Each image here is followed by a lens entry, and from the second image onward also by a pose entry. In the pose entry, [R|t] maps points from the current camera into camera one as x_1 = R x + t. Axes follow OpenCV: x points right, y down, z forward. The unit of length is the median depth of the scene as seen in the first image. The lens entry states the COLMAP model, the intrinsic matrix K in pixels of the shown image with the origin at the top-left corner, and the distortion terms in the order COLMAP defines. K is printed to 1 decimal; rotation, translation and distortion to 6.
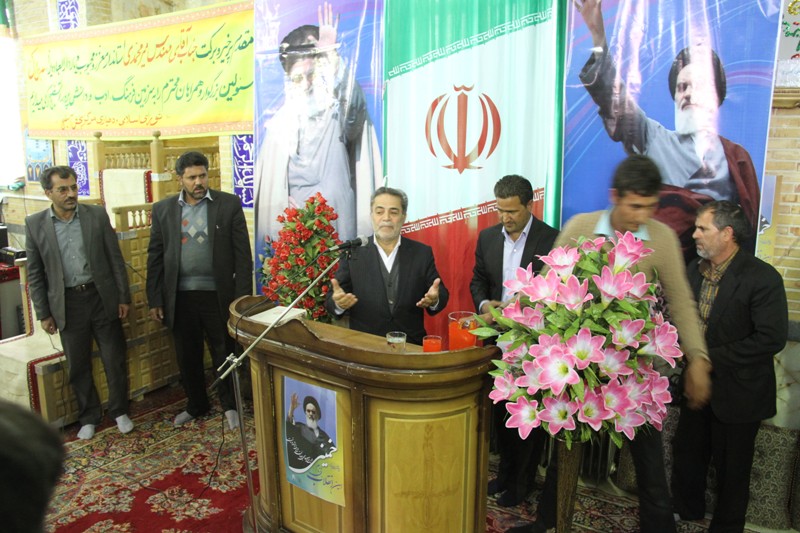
lens RADIAL K [[664.9, 0, 400.0], [0, 664.9, 266.5], [0, 0, 1]] dist [-0.181694, 0.145076]
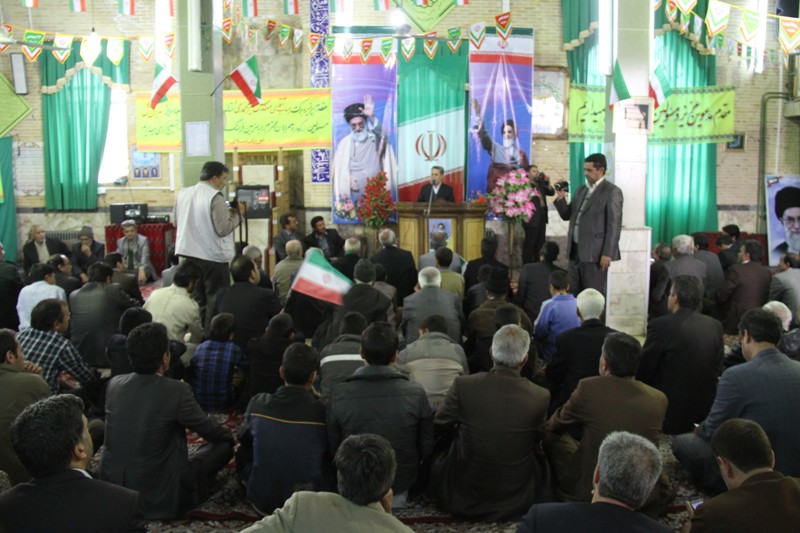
lens RADIAL K [[664.9, 0, 400.0], [0, 664.9, 266.5], [0, 0, 1]] dist [-0.181694, 0.145076]
pose [[0.850445, -0.084235, 0.519276, -1.353225], [0.108877, 0.993908, -0.017084, 0.294480], [-0.514674, 0.071066, 0.854436, -1.143478]]
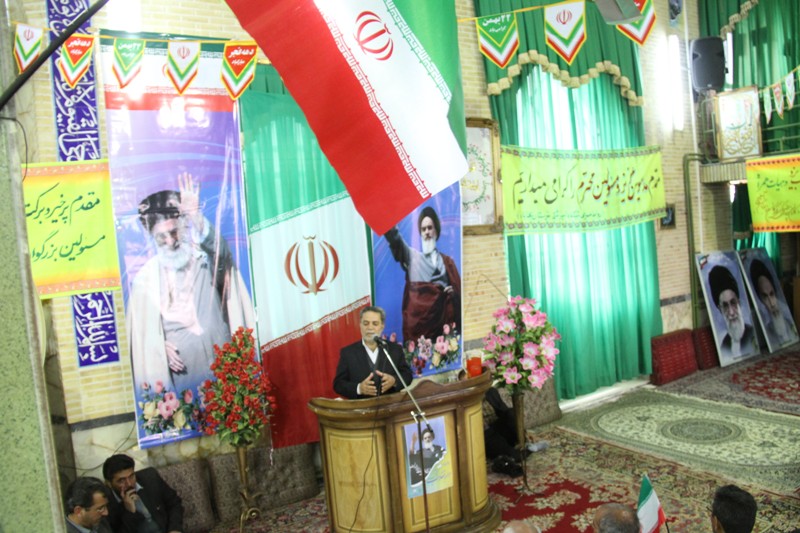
lens RADIAL K [[664.9, 0, 400.0], [0, 664.9, 266.5], [0, 0, 1]] dist [-0.181694, 0.145076]
pose [[0.442973, -0.088553, 0.892151, -1.025929], [0.255547, 0.966300, -0.030972, -0.099461], [-0.859343, 0.241707, 0.450675, 0.151359]]
